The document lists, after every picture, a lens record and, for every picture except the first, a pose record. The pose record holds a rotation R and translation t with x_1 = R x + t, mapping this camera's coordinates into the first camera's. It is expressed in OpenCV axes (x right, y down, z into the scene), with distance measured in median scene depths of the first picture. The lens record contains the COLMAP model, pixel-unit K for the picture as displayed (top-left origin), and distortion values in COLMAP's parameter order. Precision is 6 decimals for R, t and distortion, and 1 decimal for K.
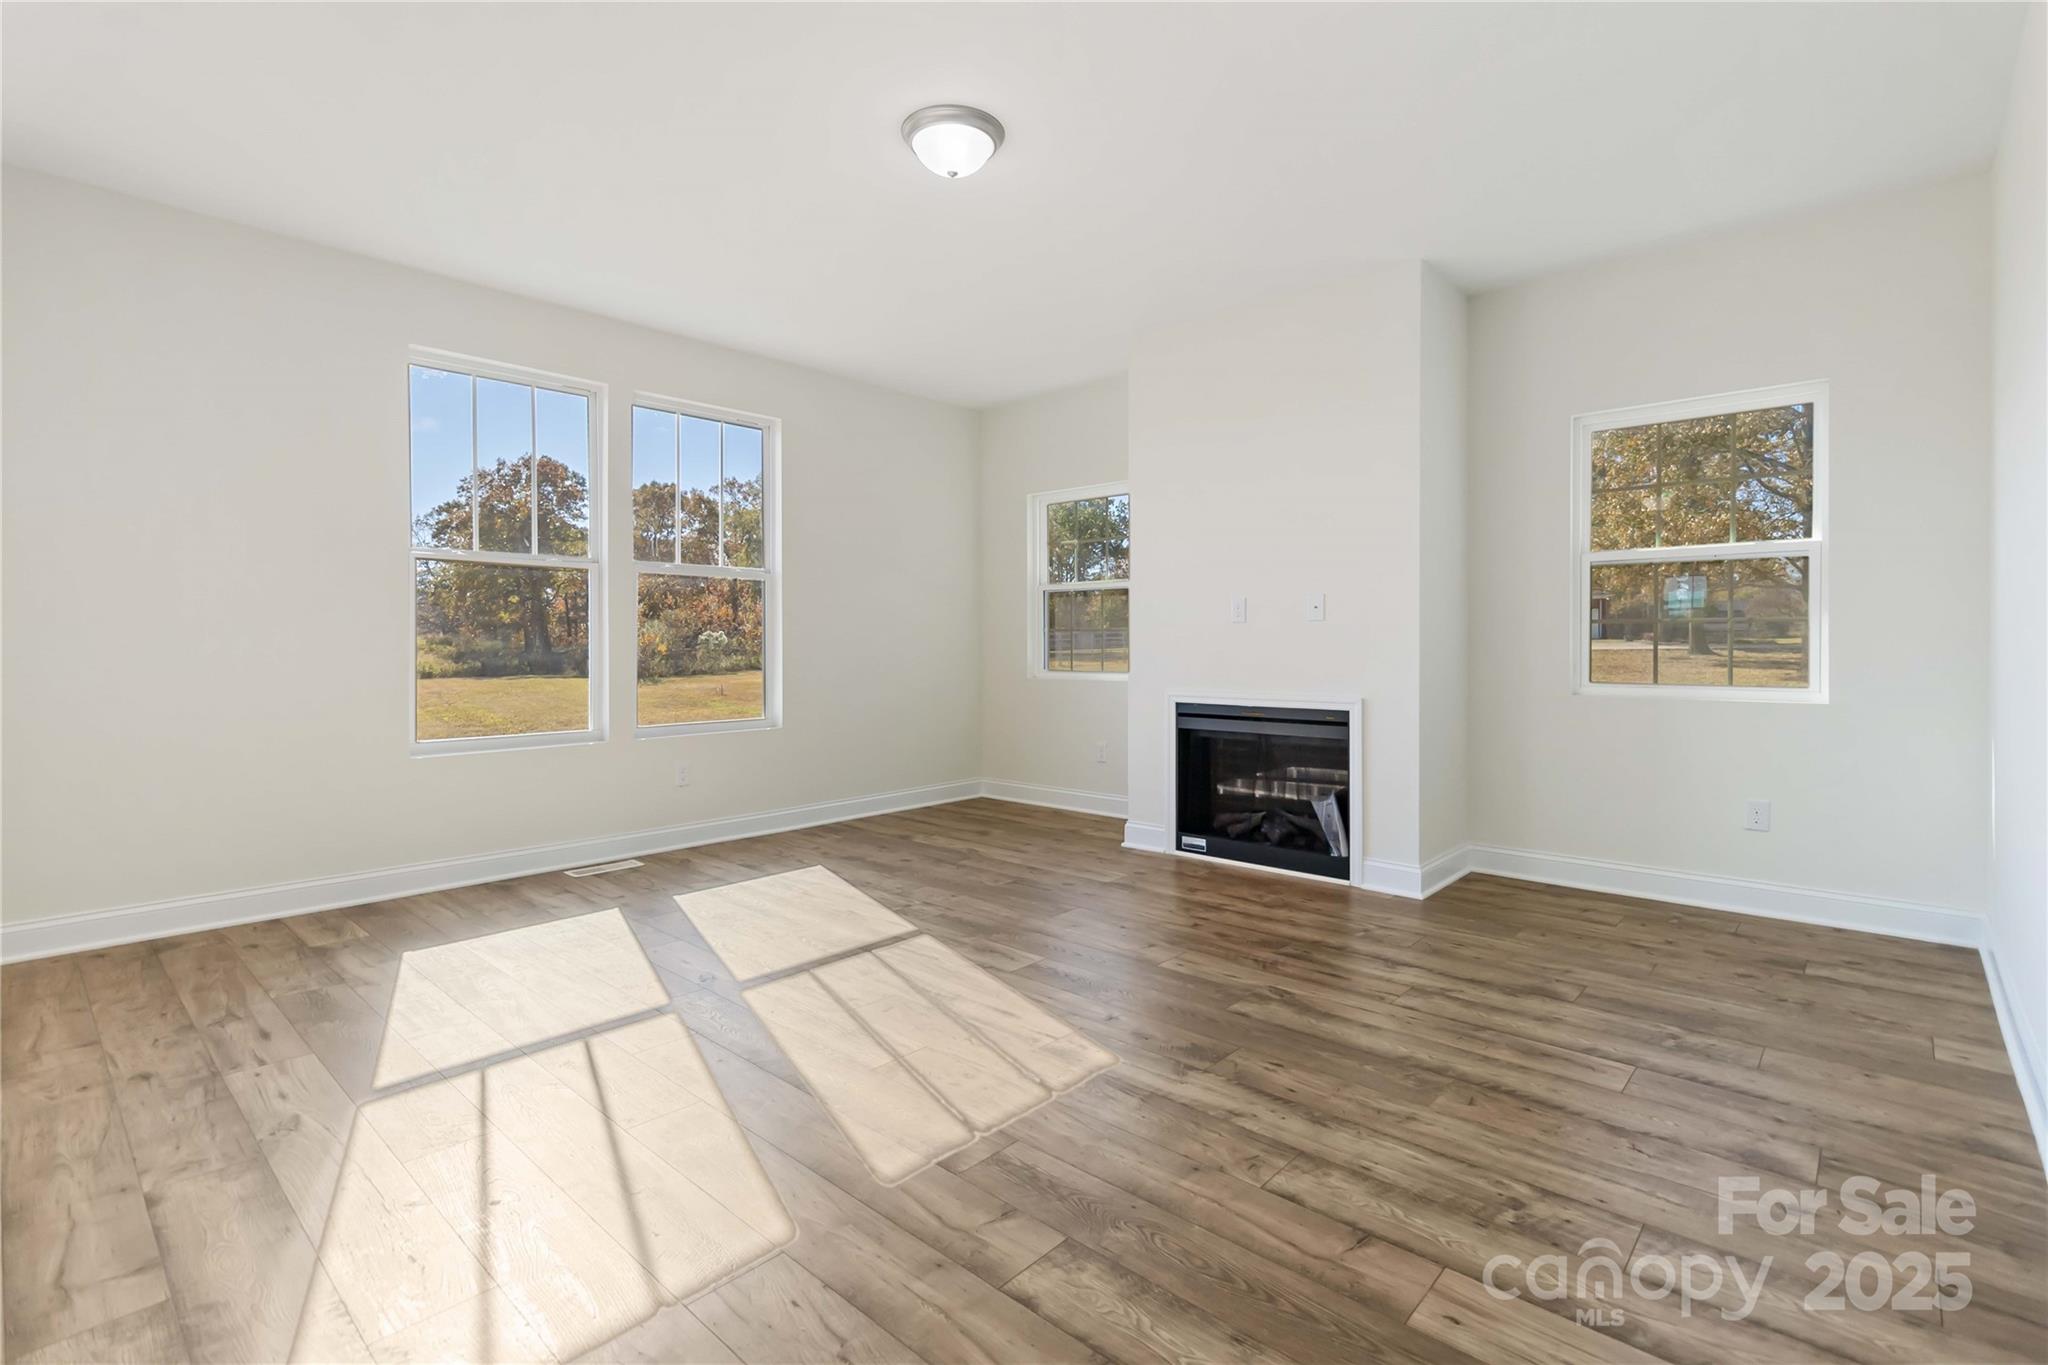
lens RADIAL K [[947.1, 0, 1032.0], [0, 947.1, 650.9], [0, 0, 1]] dist [-0.000685, 0.000187]
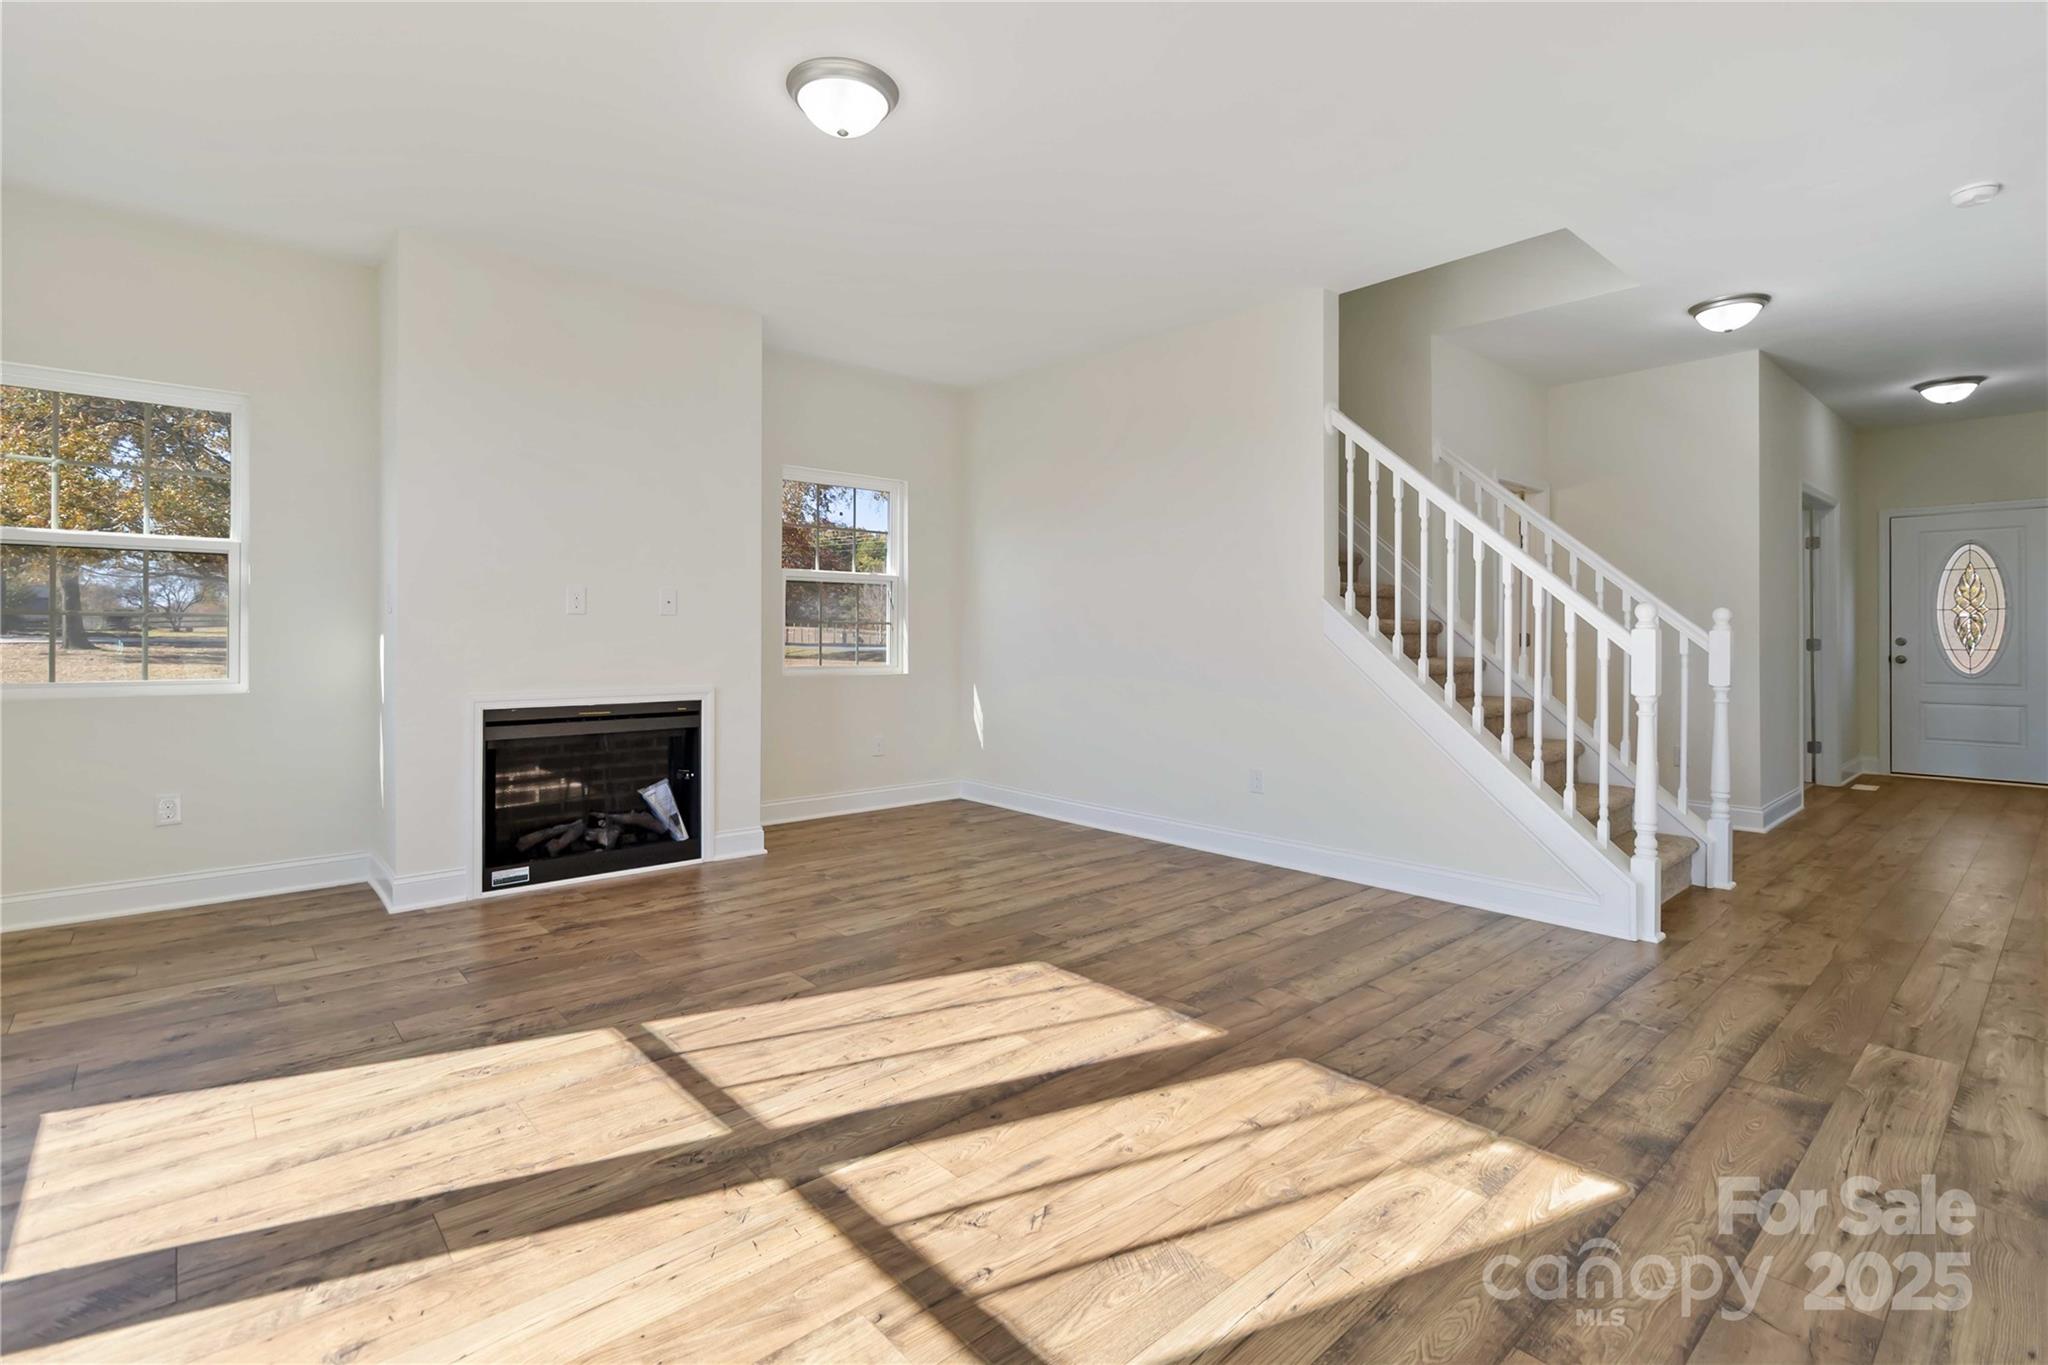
lens RADIAL K [[964.6, 0, 1029.8], [0, 964.6, 635.6], [0, 0, 1]] dist [0.001488, 0.000353]
pose [[0.096397, 0.002191, 0.995341, -0.690577], [0.005342, 0.999982, -0.002719, -0.004834], [-0.995329, 0.005580, 0.096383, 0.500840]]
